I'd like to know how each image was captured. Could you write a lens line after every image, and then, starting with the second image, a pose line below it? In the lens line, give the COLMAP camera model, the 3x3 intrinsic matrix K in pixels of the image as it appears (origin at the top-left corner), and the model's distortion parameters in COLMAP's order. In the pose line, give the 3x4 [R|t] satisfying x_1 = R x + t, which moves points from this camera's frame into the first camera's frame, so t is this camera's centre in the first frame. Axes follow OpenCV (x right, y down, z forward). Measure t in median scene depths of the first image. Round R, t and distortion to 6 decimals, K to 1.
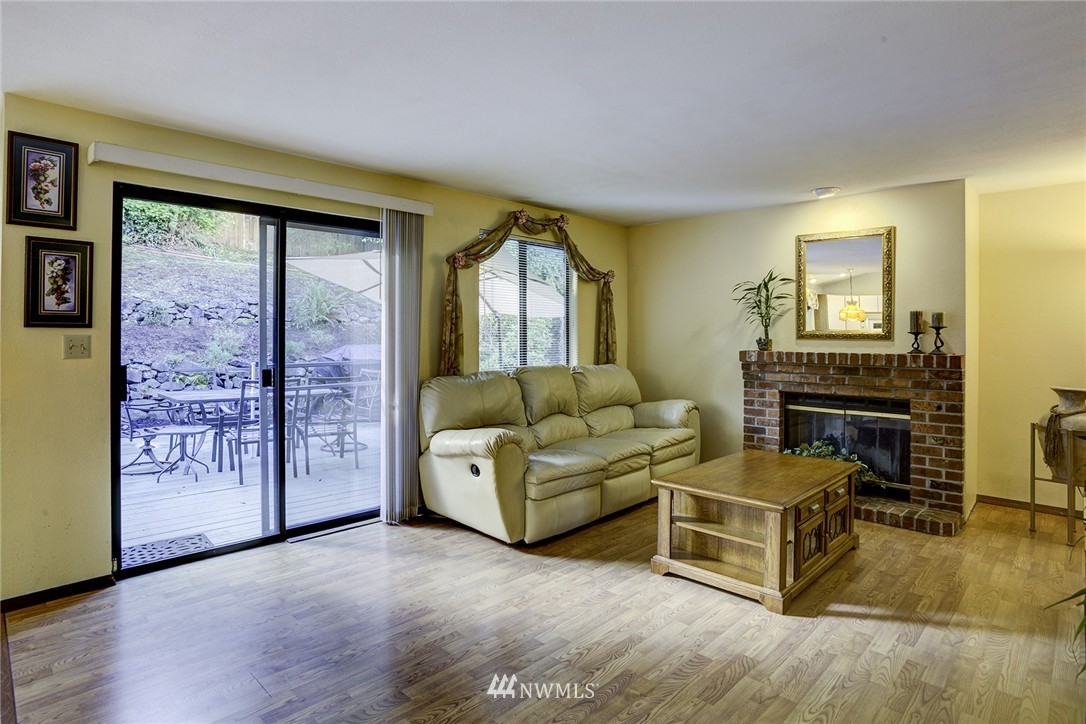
lens RADIAL K [[574.0, 0, 542.7], [0, 574.0, 333.1], [0, 0, 1]] dist [-0.081678, 0.044061]
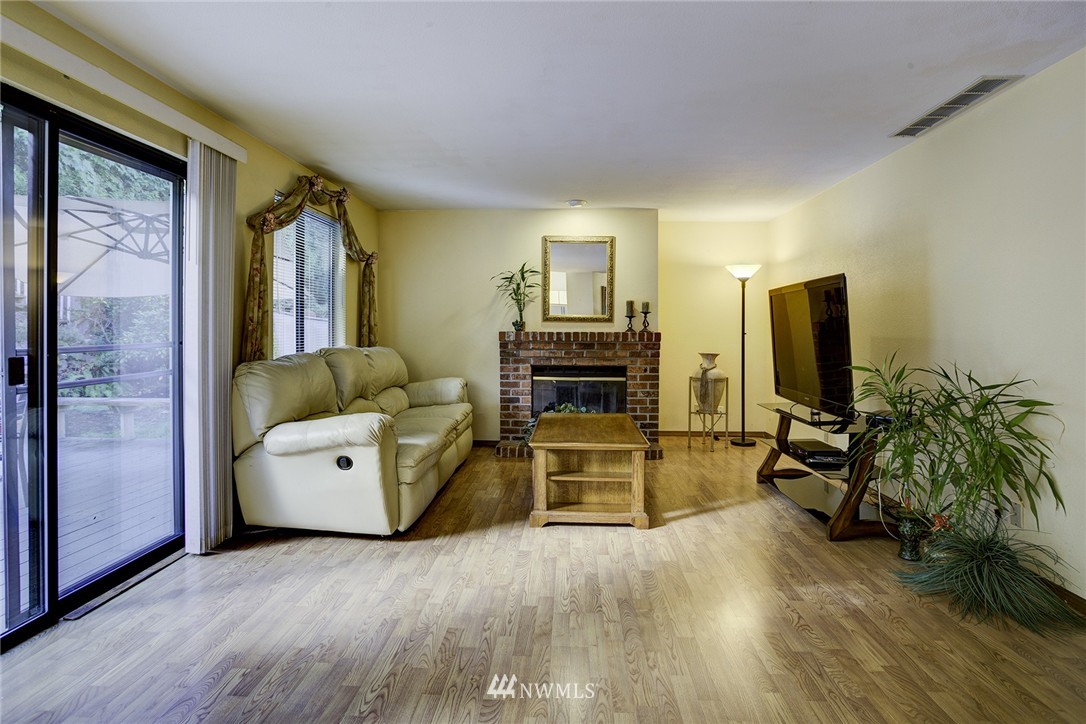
lens RADIAL K [[537.5, 0, 541.8], [0, 537.5, 328.9], [0, 0, 1]] dist [-0.088021, 0.044176]
pose [[0.753414, -0.001294, 0.657546, -0.364389], [-0.001875, 0.999990, 0.004117, 0.025618], [-0.657544, -0.004334, 0.753404, 0.160986]]
